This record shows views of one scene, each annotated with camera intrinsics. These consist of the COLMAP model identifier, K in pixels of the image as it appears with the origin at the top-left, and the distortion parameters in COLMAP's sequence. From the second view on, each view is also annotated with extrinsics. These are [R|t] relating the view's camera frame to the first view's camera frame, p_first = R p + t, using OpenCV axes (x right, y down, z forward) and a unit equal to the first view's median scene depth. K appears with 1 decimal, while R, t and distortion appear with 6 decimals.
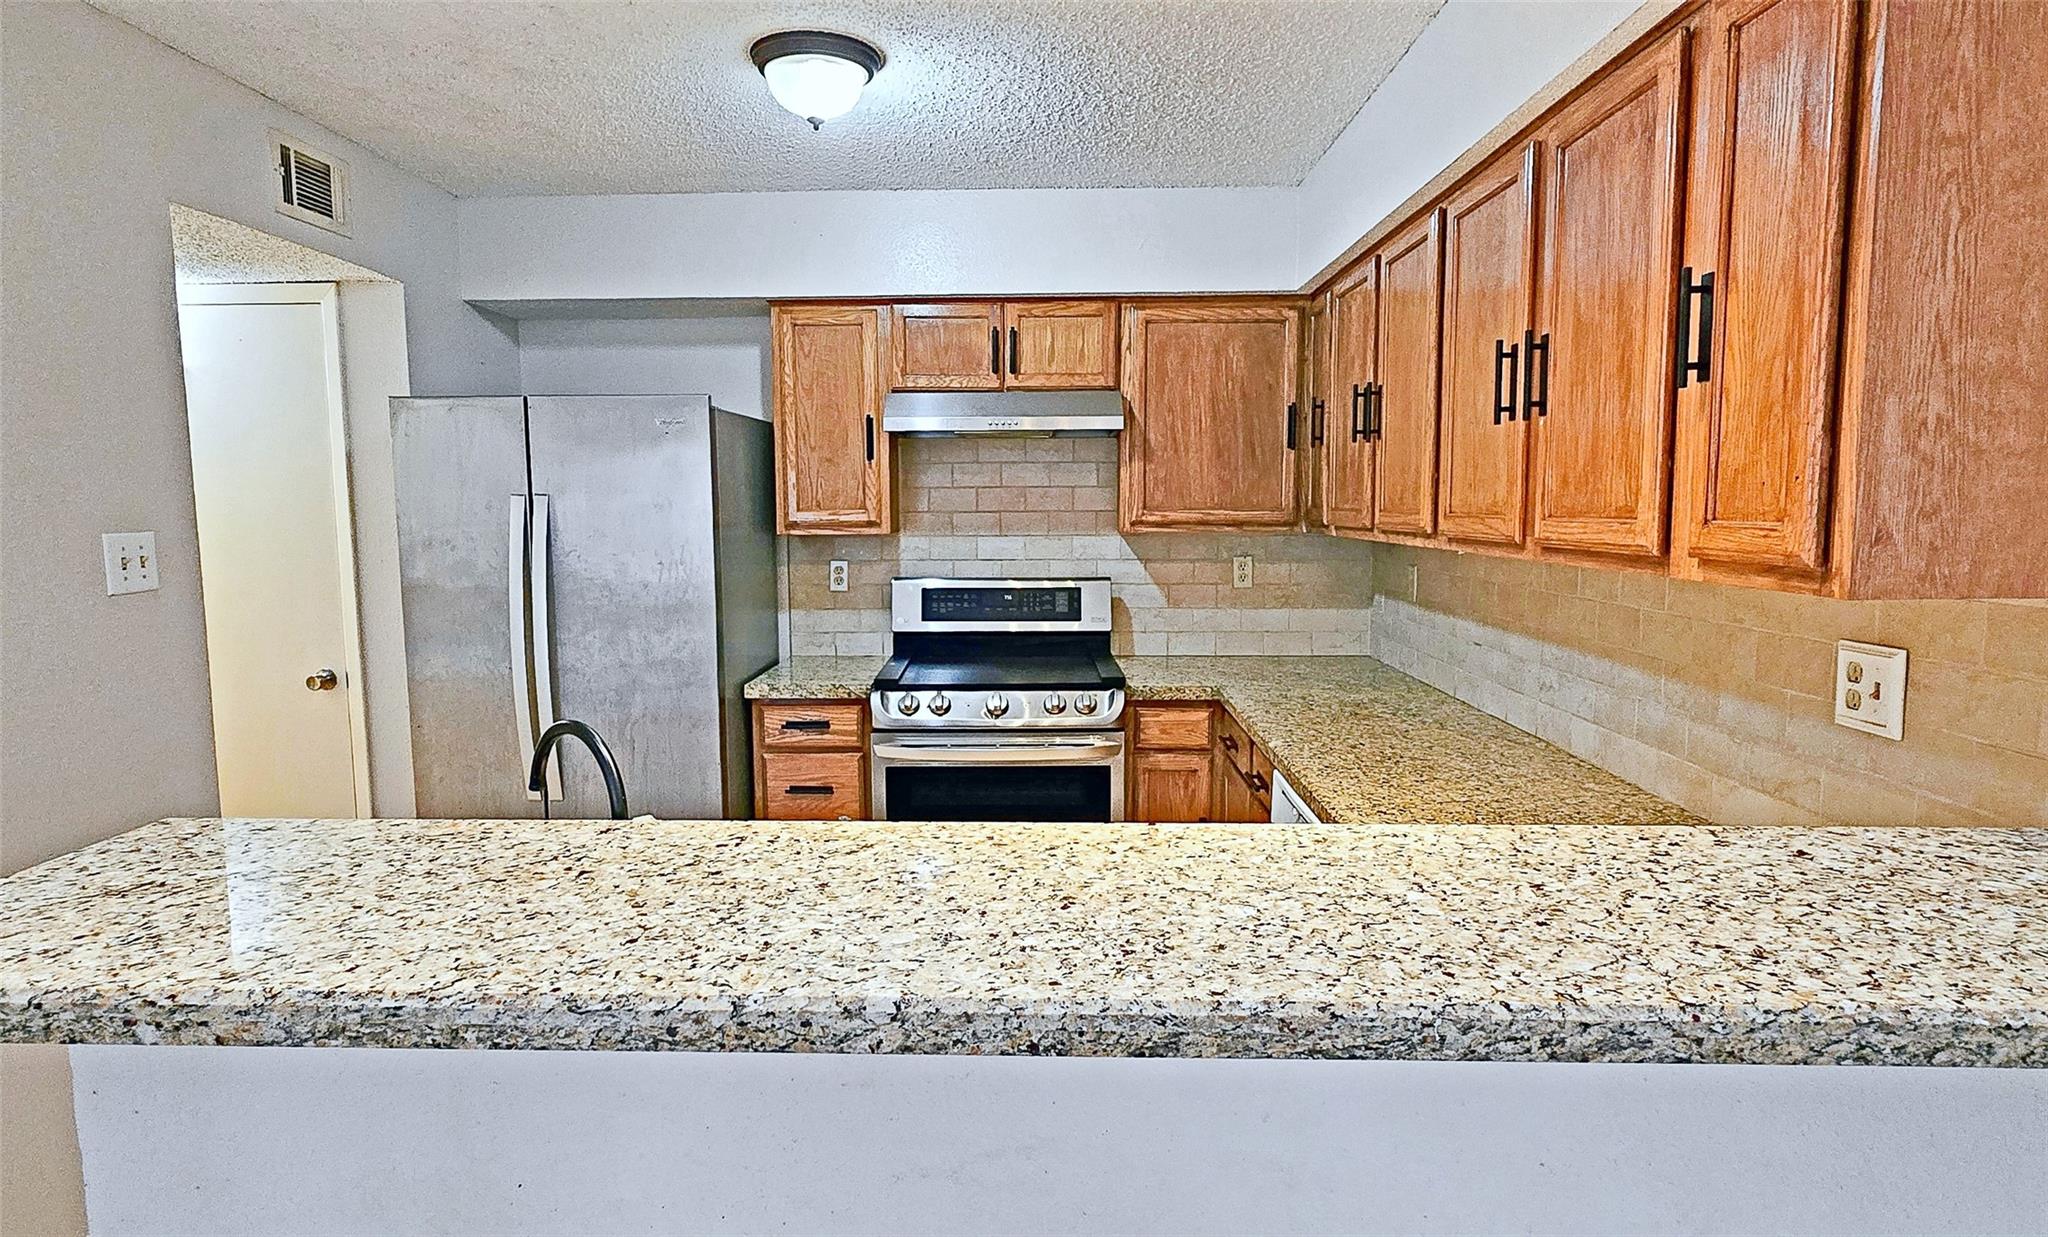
lens RADIAL K [[1108.5, 0, 1012.3], [0, 1108.5, 612.8], [0, 0, 1]] dist [0.000814, 0.000903]
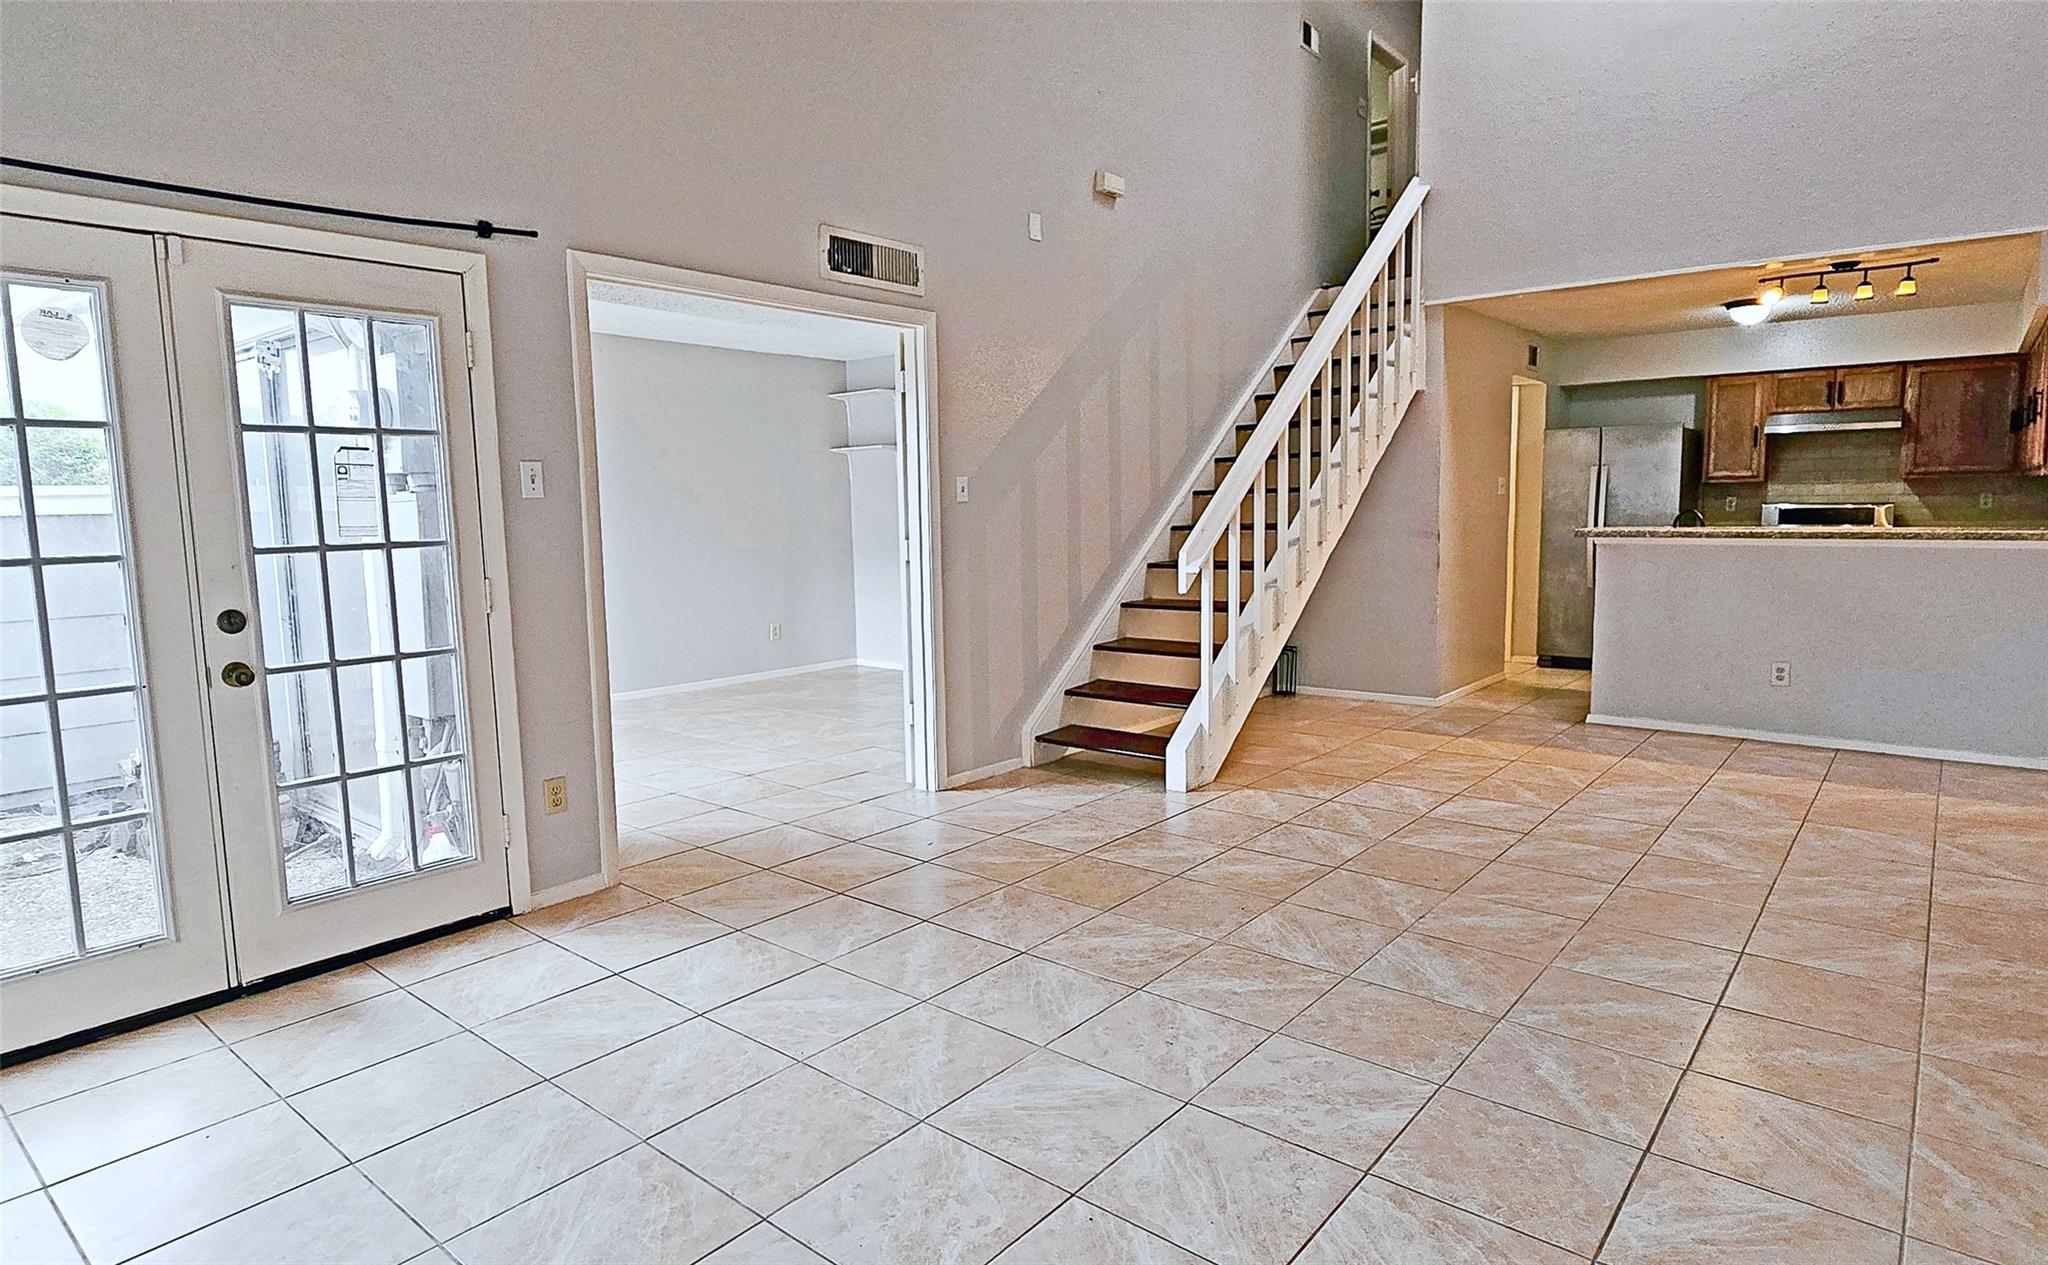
lens RADIAL K [[1125.0, 0, 1034.3], [0, 1125.0, 633.5], [0, 0, 1]] dist [-0.003638, -0.000798]
pose [[0.790034, 0.063705, -0.609744, 0.120068], [-0.051806, 0.997966, 0.037141, 0.217360], [0.610870, 0.002246, 0.791728, -1.598898]]
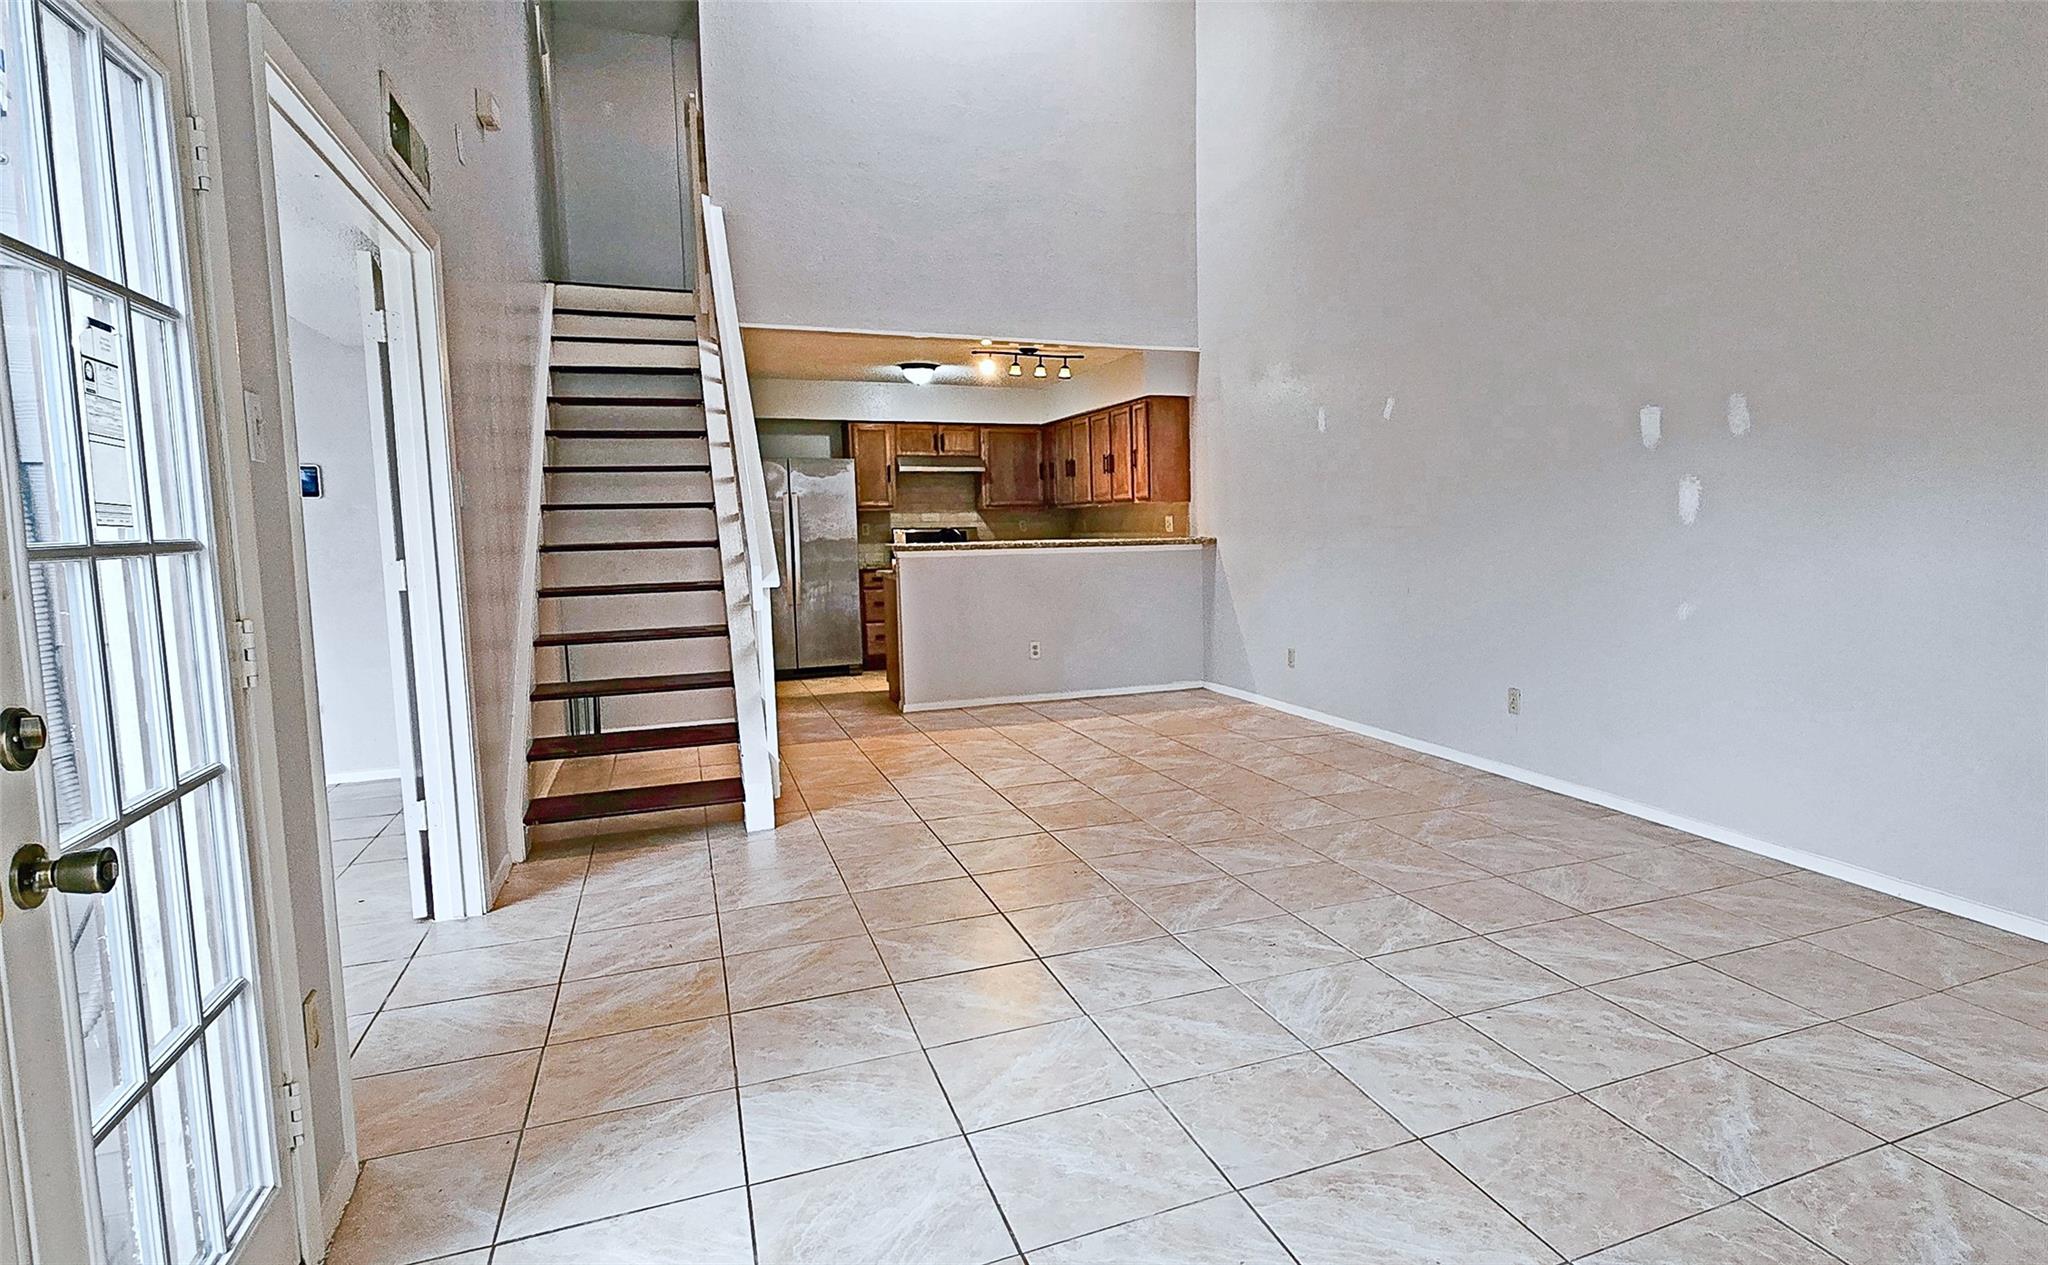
lens RADIAL K [[1125.0, 0, 1189.1], [0, 1125.0, 635.8], [0, 0, 1]] dist [-0.003638, -0.000798]
pose [[0.894914, -0.053568, 0.443011, -0.704890], [0.057322, 0.998344, 0.004923, 0.258698], [-0.442541, 0.020989, 0.896503, -1.733660]]
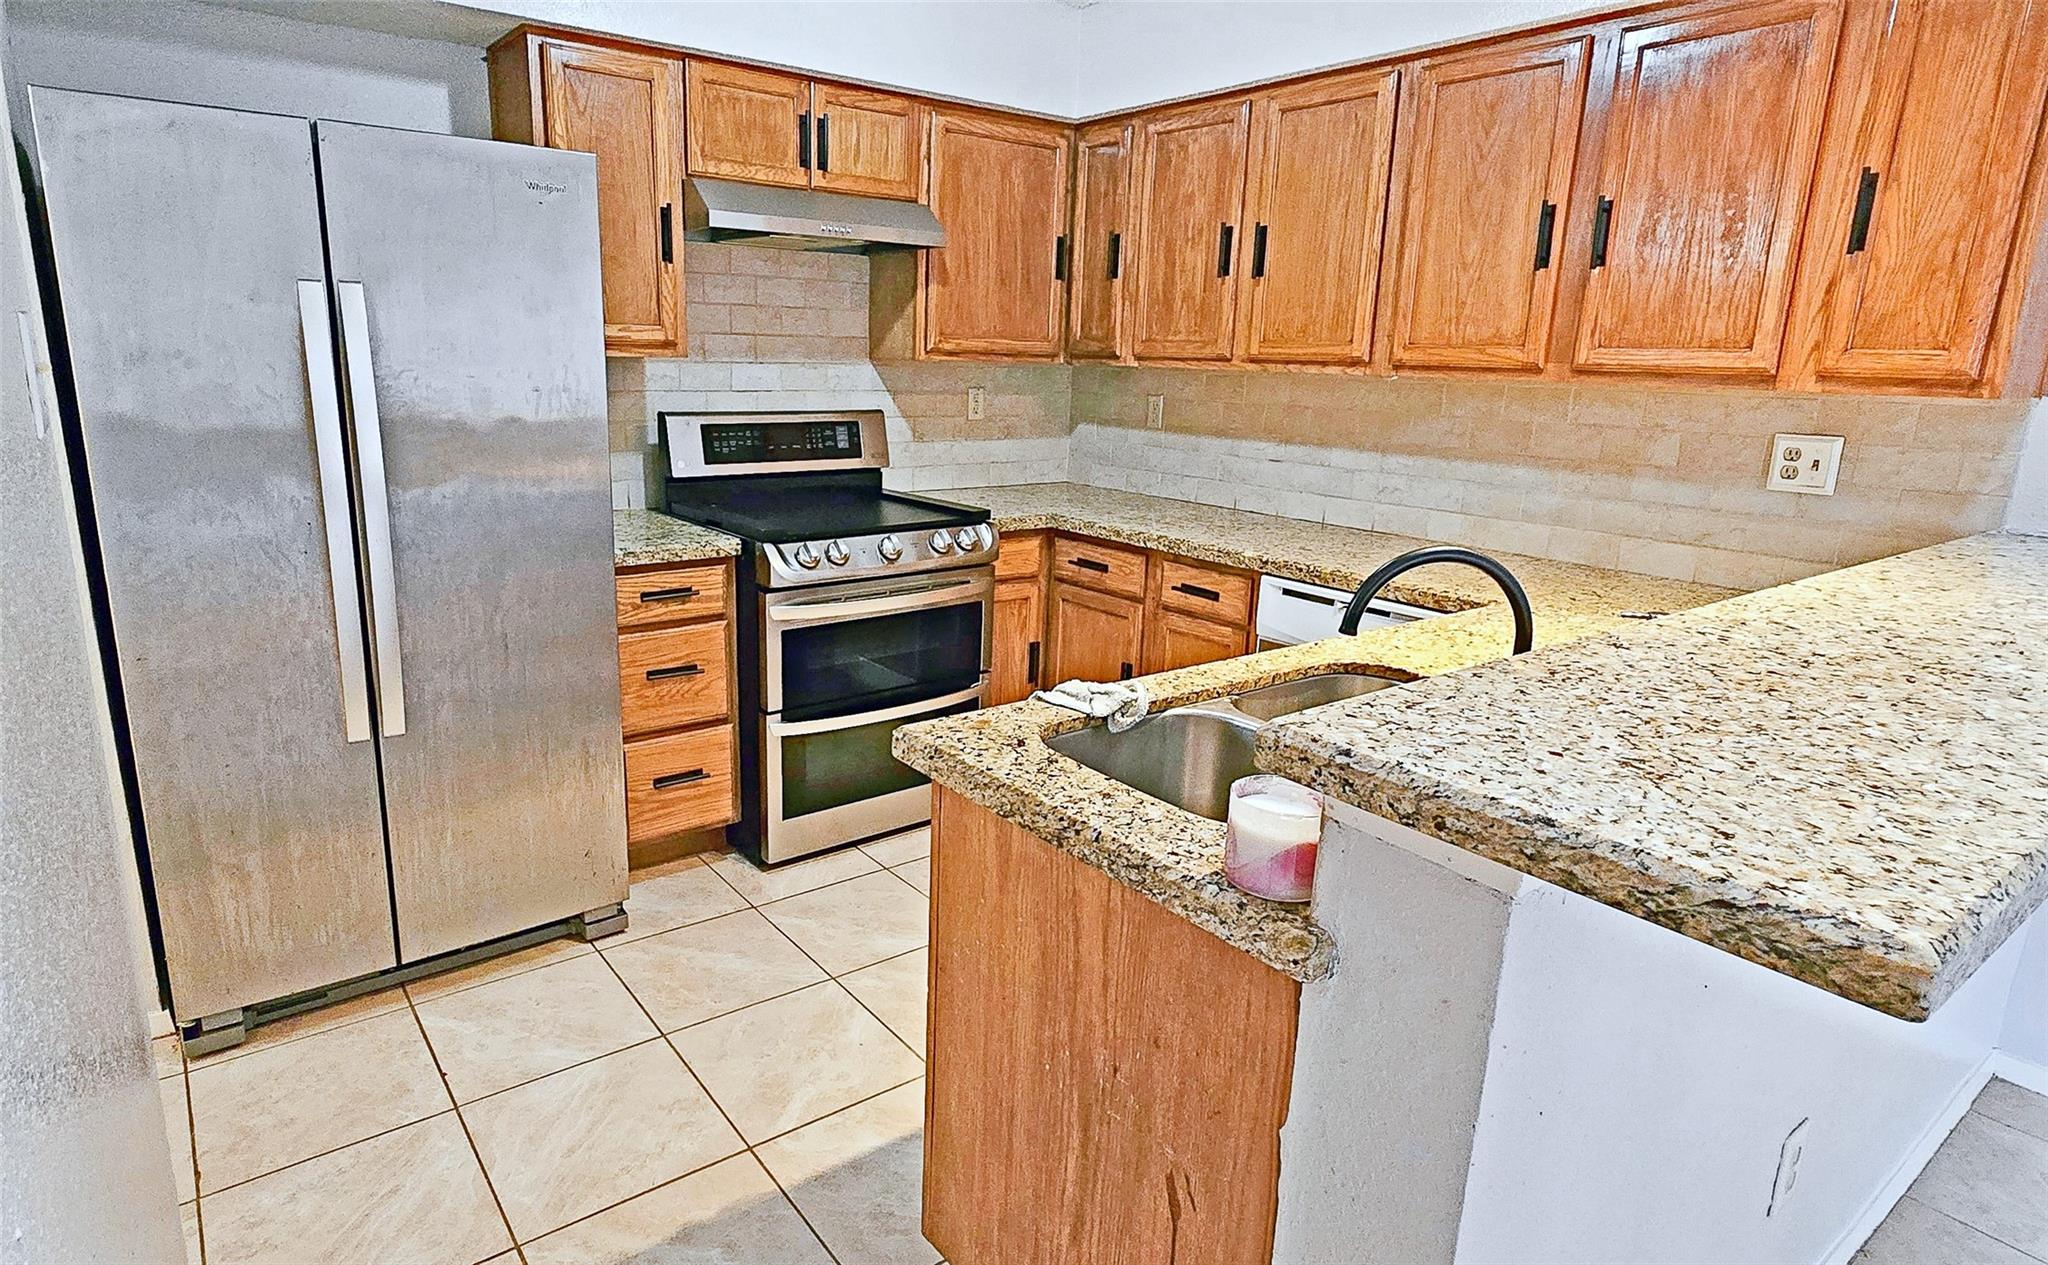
lens RADIAL K [[1125.0, 0, 967.3], [0, 1125.0, 631.6], [0, 0, 1]] dist [-0.003638, -0.000798]
pose [[0.785255, -0.127001, 0.606008, -0.490801], [0.034870, 0.986256, 0.161506, 0.002158], [-0.618190, -0.105692, 0.778891, 0.205488]]
